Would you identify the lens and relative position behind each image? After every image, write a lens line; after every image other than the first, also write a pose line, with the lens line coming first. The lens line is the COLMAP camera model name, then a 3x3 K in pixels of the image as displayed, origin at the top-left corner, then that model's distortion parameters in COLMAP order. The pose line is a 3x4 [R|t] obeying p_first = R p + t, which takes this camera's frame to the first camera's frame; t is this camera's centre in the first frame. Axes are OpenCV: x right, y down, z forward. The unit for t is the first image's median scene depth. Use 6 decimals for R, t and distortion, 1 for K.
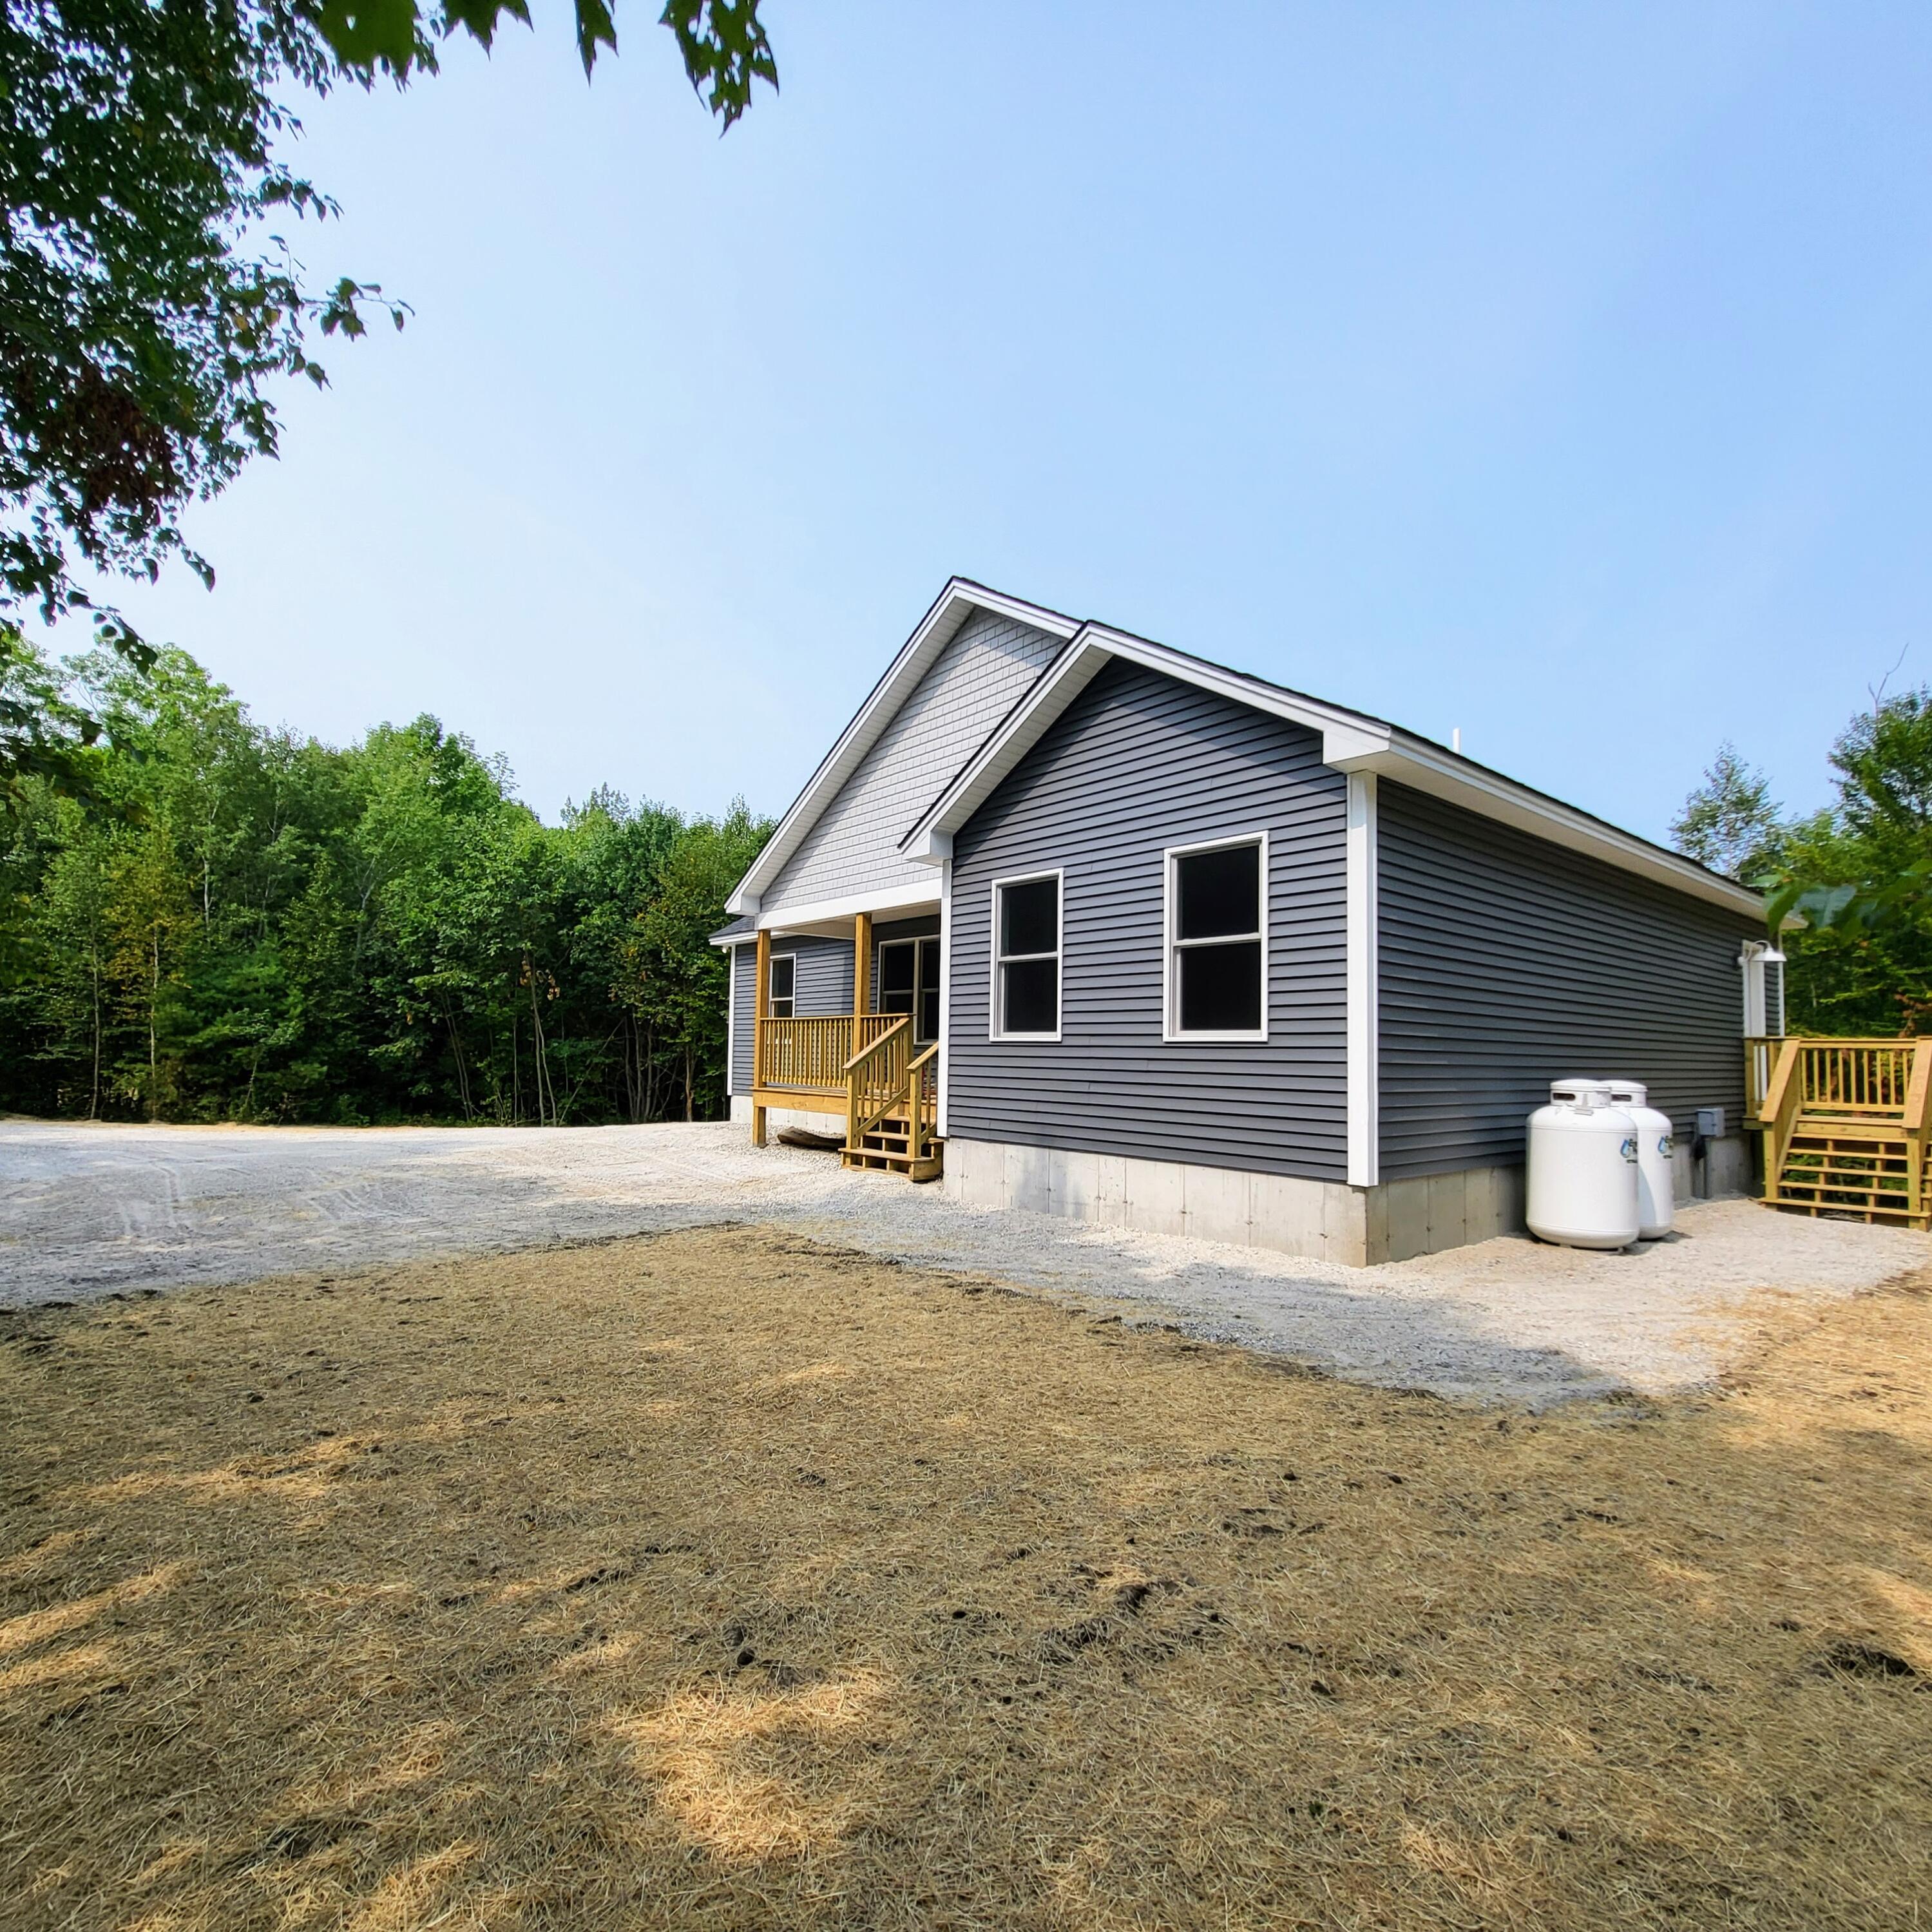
lens RADIAL K [[1025.4, 0, 969.6], [0, 1025.4, 1019.0], [0, 0, 1]] dist [0.003541, 0.000114]
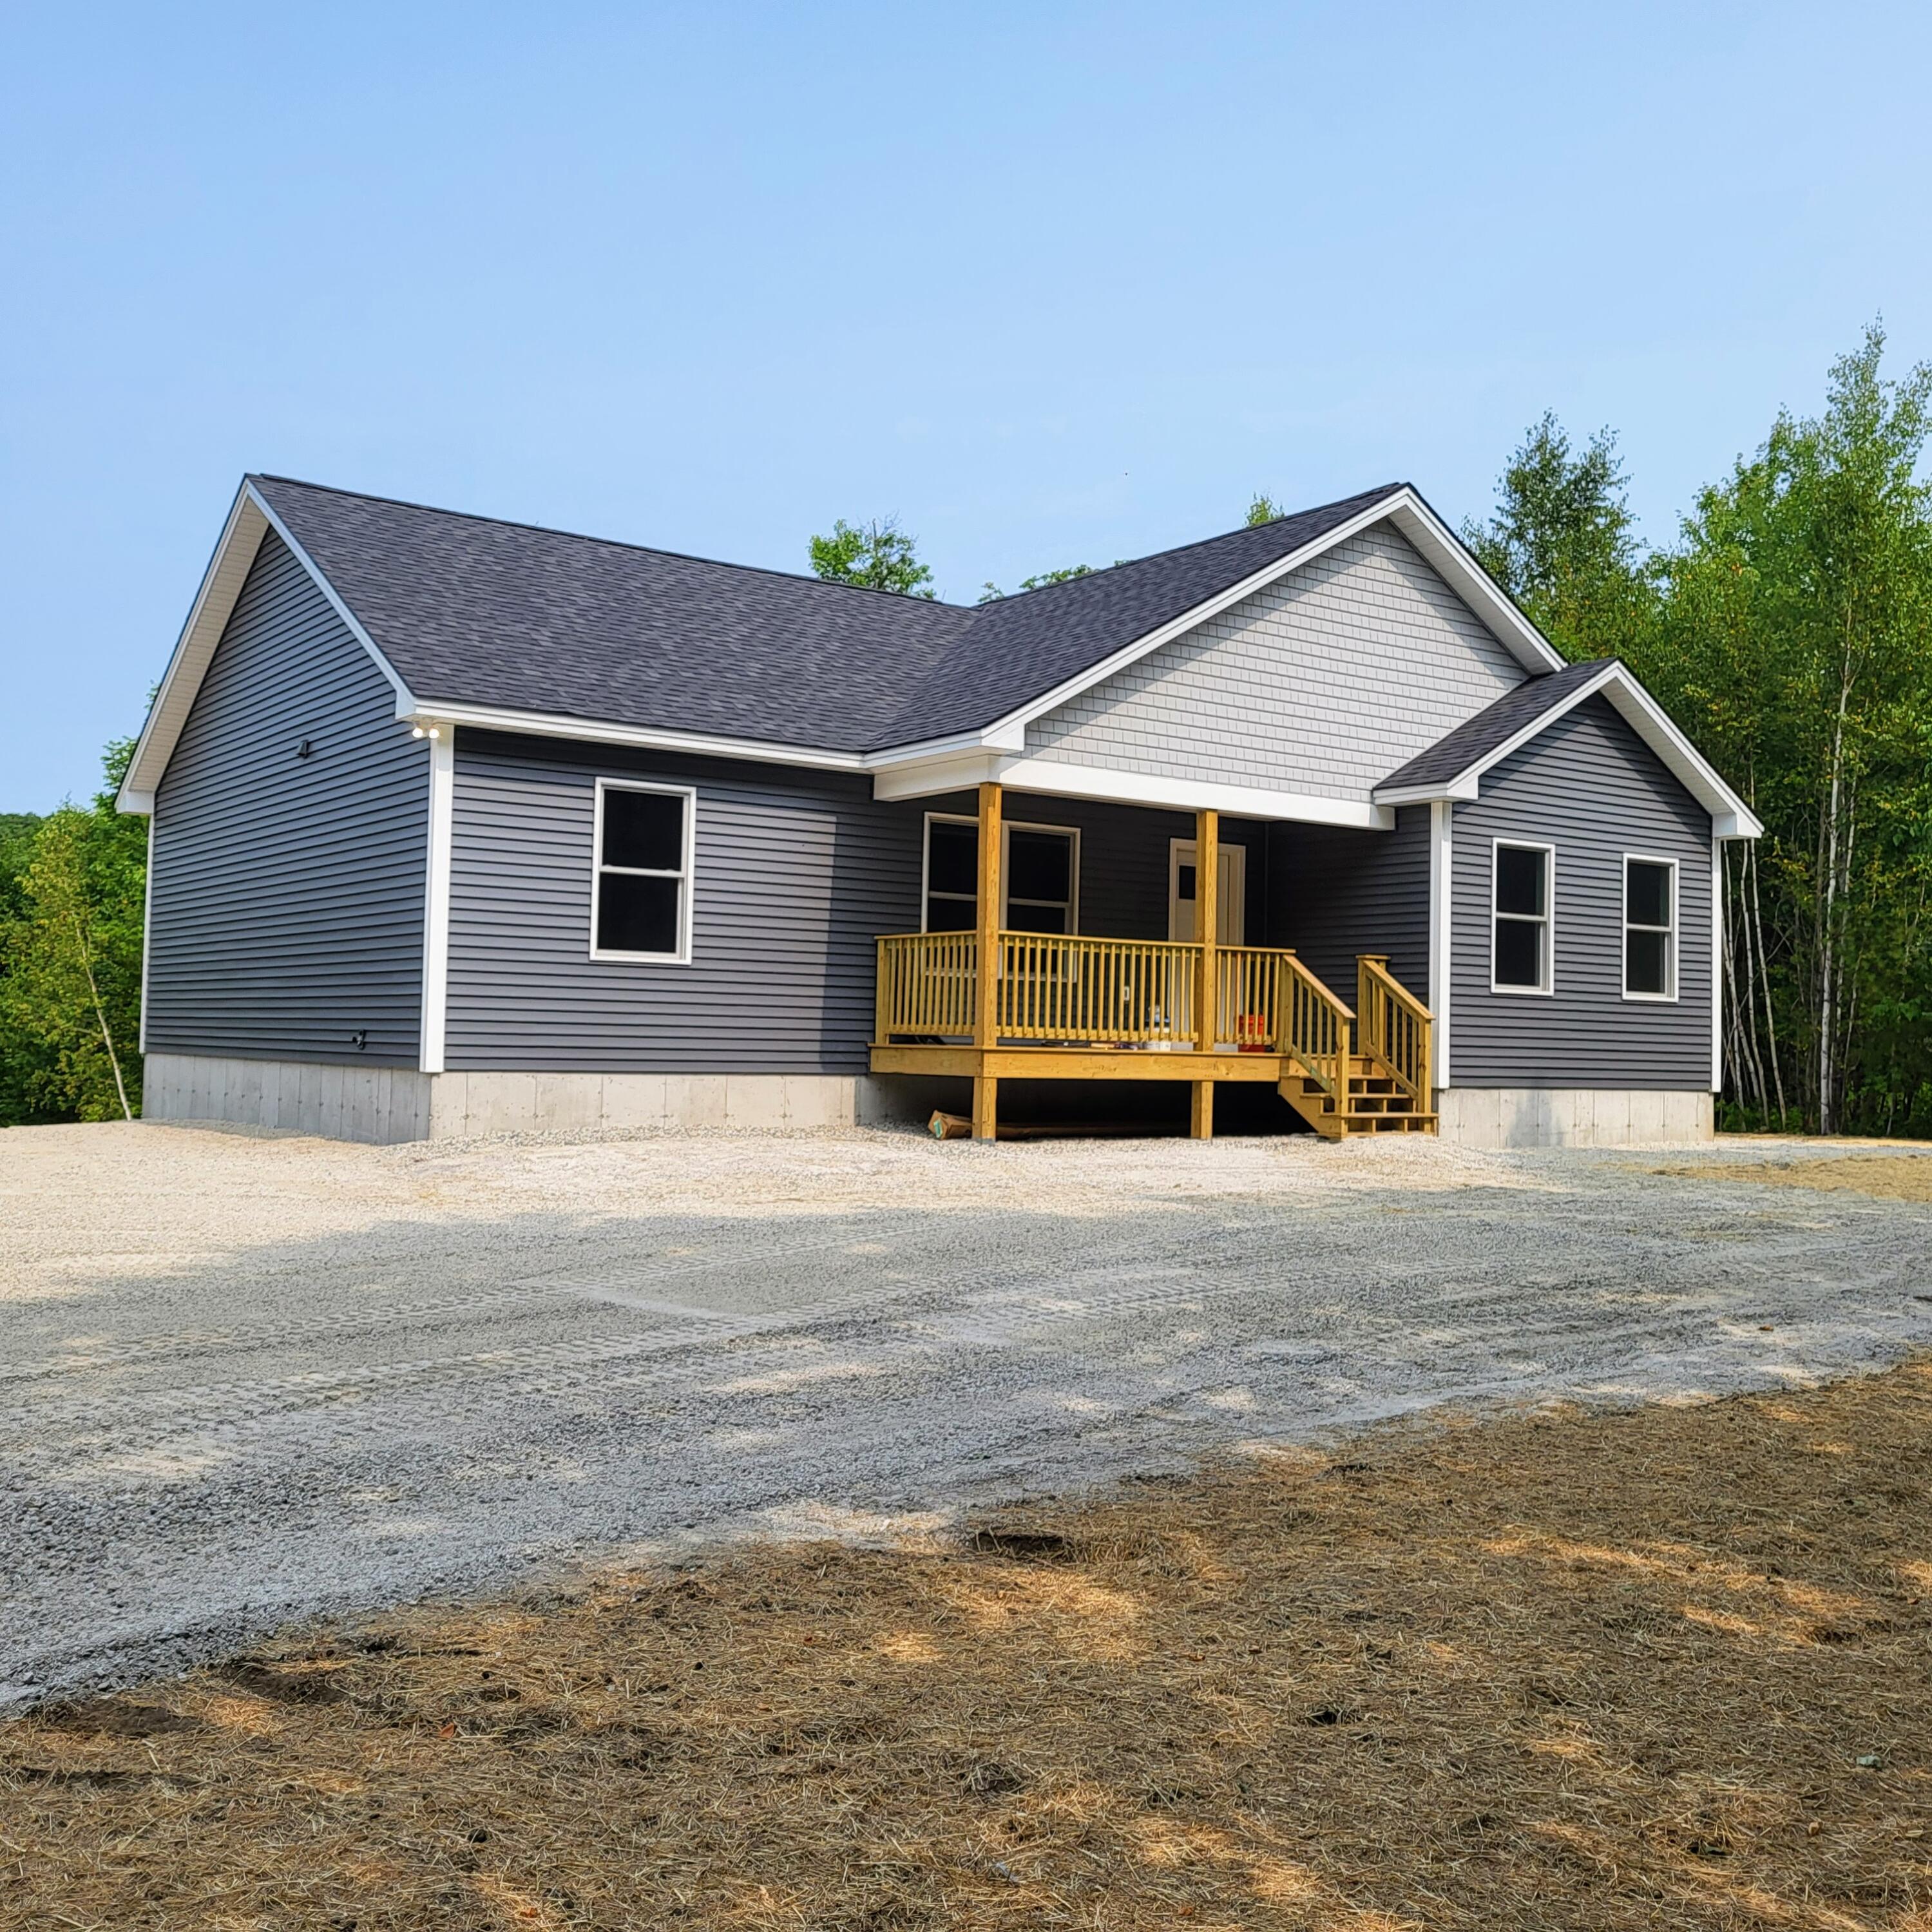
lens RADIAL K [[1923.3, 0, 966.0], [0, 1923.3, 966.0], [0, 0, 1]] dist [0.093349, -0.137423]
pose [[0.088775, 0.017698, 0.995894, -1.923960], [-0.061568, 0.998028, -0.012248, 0.050195], [-0.994147, -0.060228, 0.089690, 1.312348]]
